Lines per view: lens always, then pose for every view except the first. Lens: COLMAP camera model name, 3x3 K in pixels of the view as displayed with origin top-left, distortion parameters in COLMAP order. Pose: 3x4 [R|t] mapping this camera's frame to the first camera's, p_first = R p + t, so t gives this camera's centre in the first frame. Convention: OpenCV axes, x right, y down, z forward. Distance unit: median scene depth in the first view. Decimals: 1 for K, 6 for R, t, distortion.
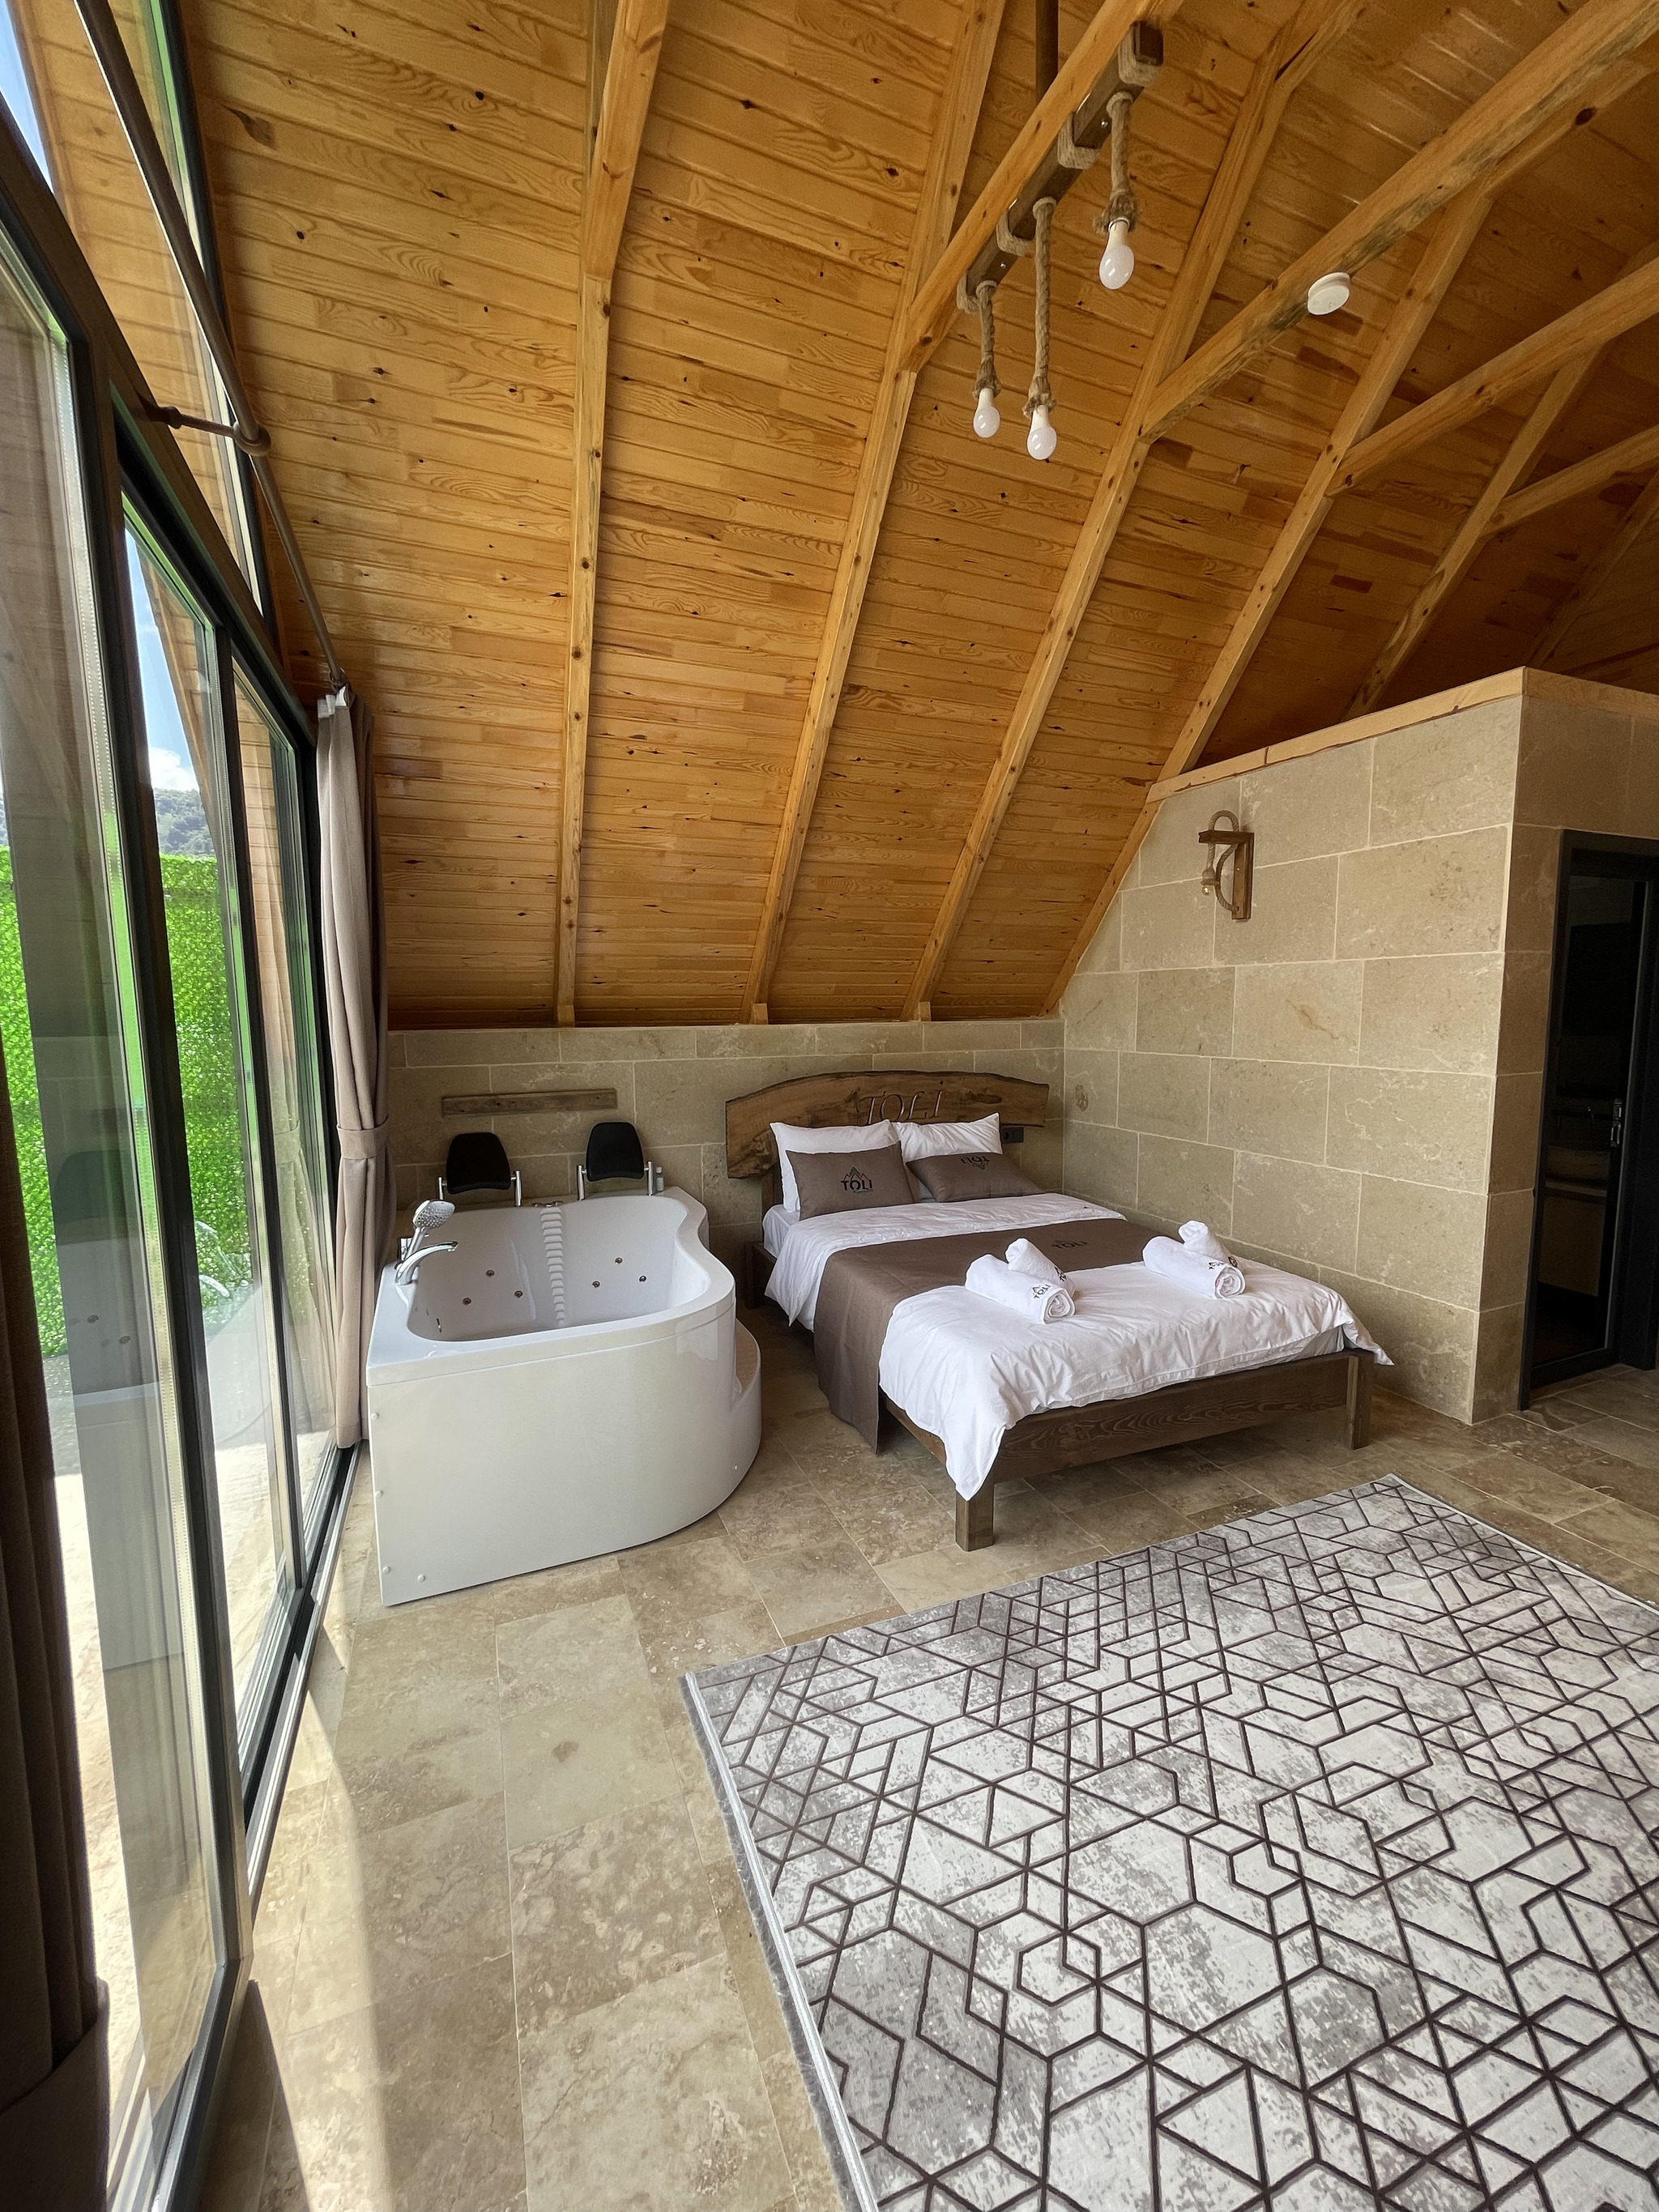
lens RADIAL K [[899.3, 0, 829.7], [0, 899.3, 1106.9], [0, 0, 1]] dist [0.001073, 0.000536]
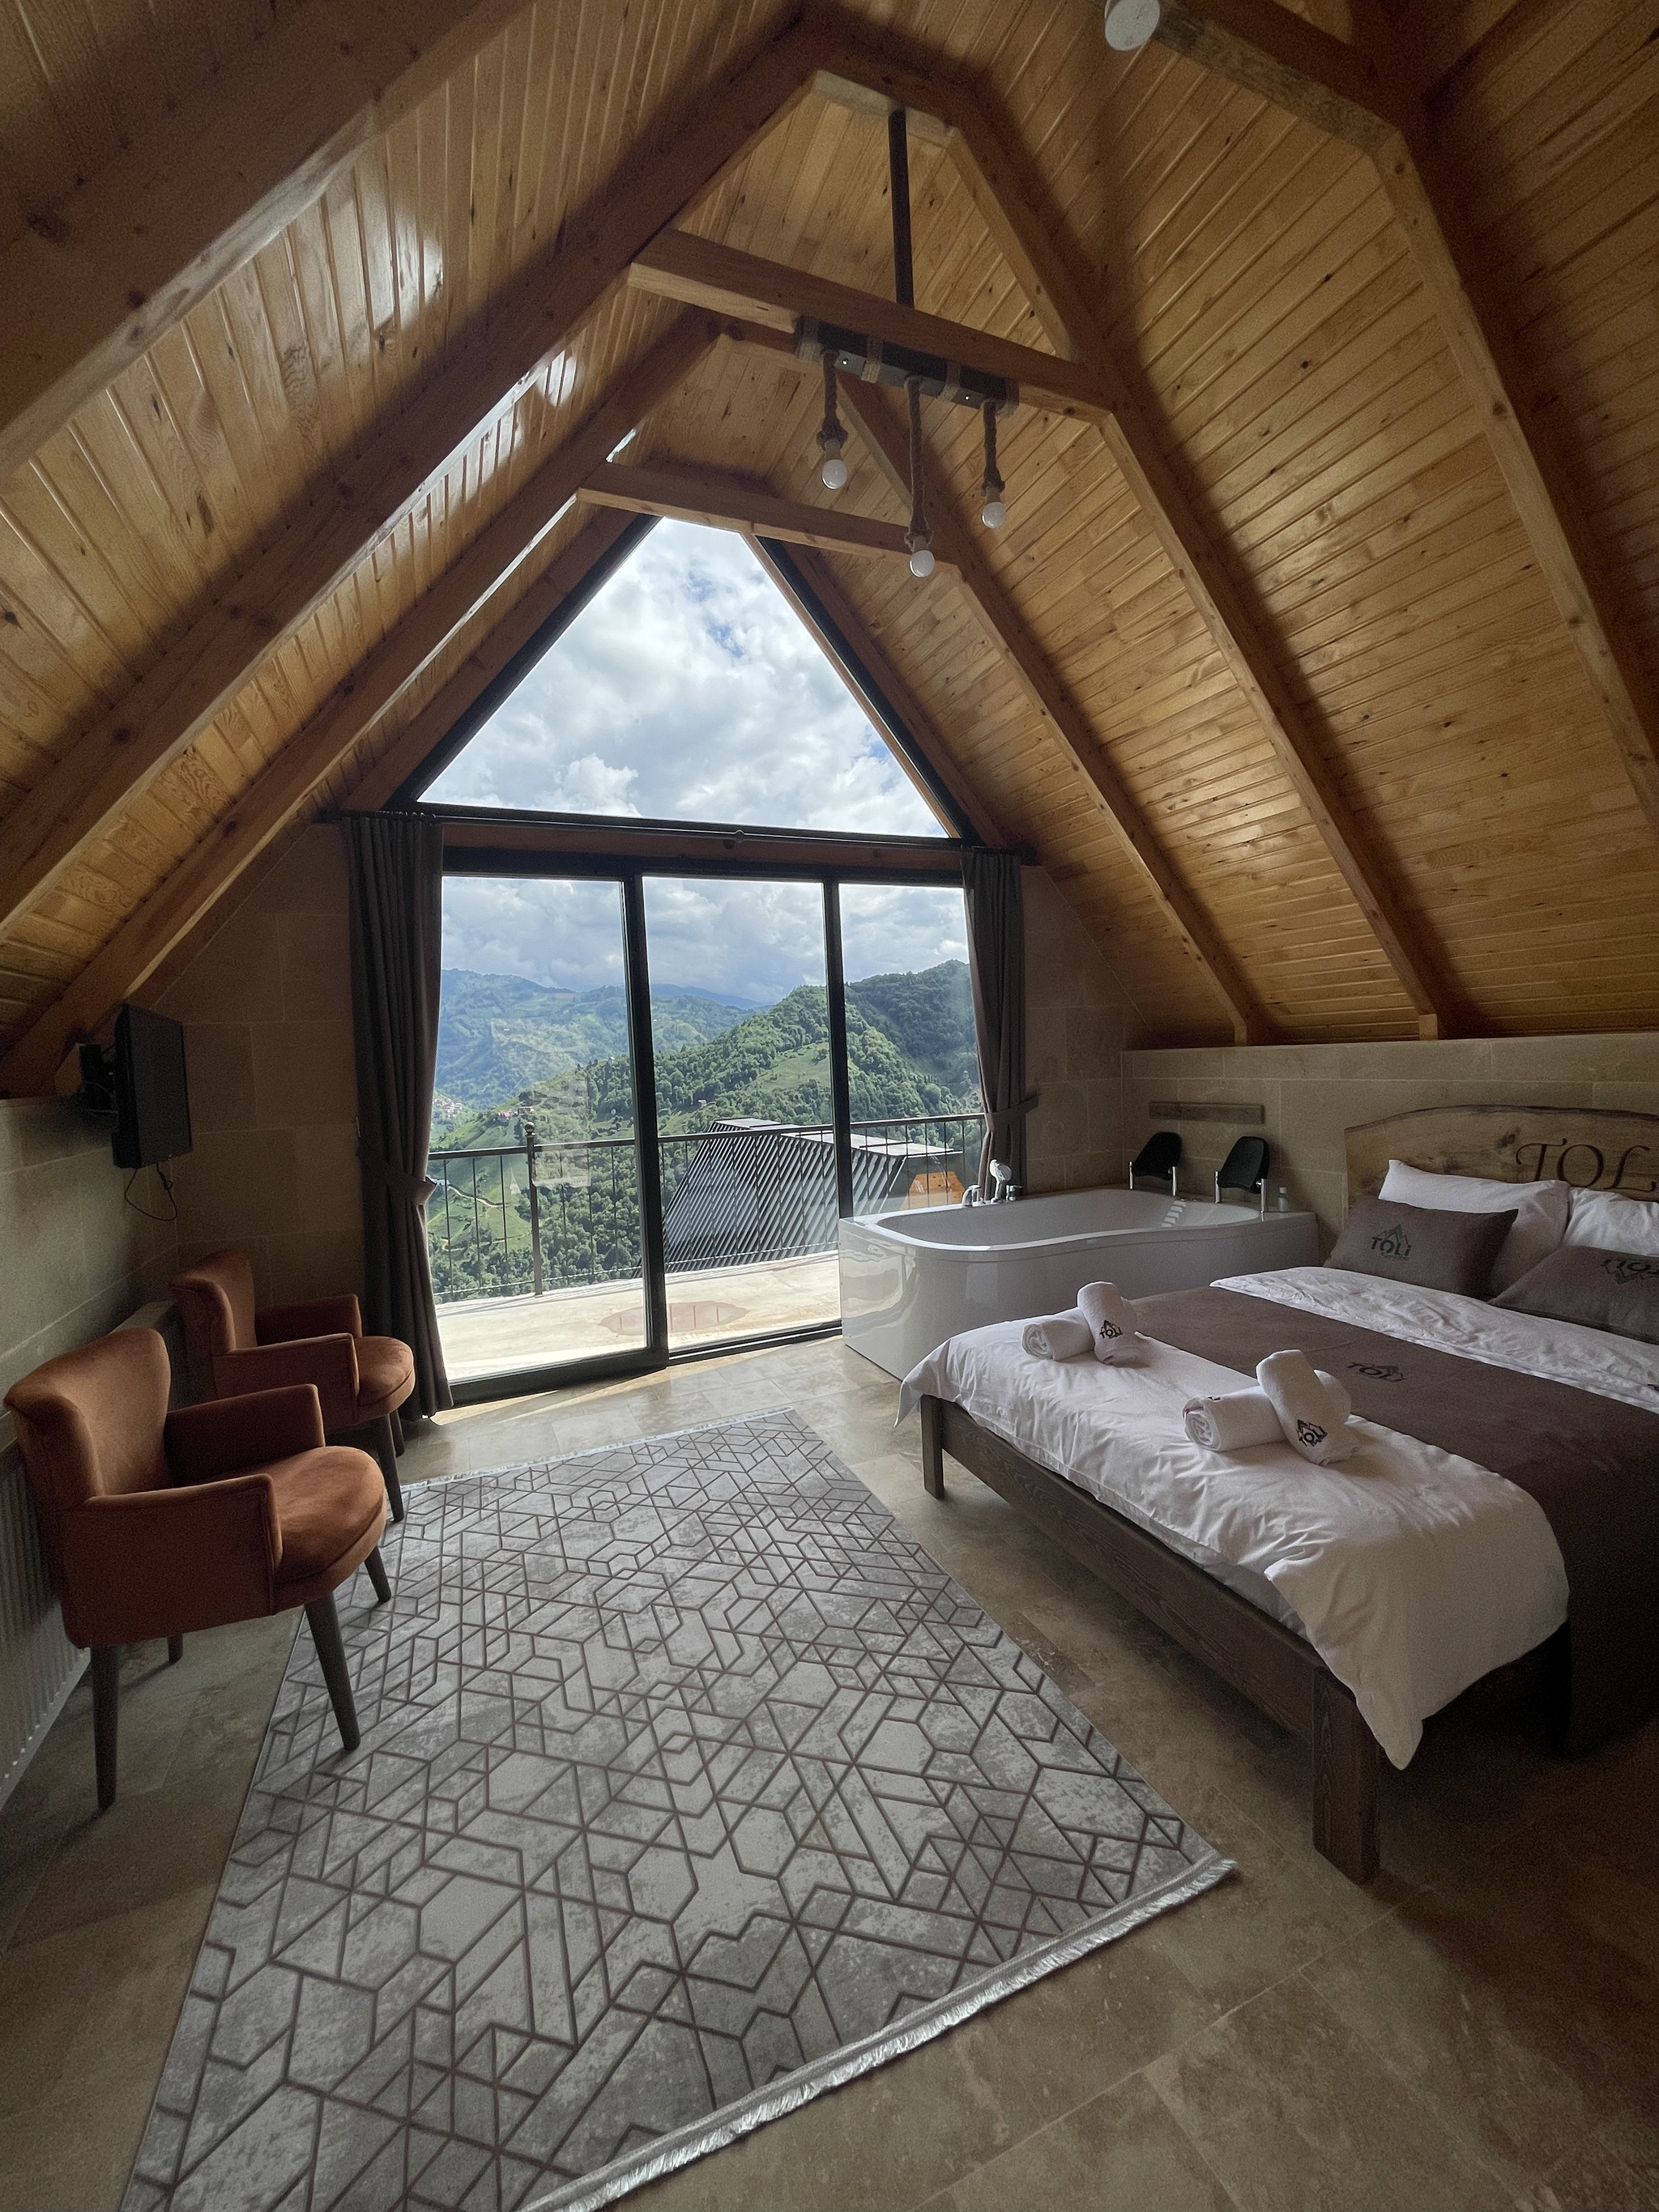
lens RADIAL K [[899.3, 0, 825.8], [0, 899.3, 1103.8], [0, 0, 1]] dist [0.001073, 0.000536]
pose [[-0.000534, 0.059782, -0.998211, 1.736396], [-0.071122, 0.995681, 0.059668, -0.105278], [0.997467, 0.071027, 0.003720, 1.087846]]
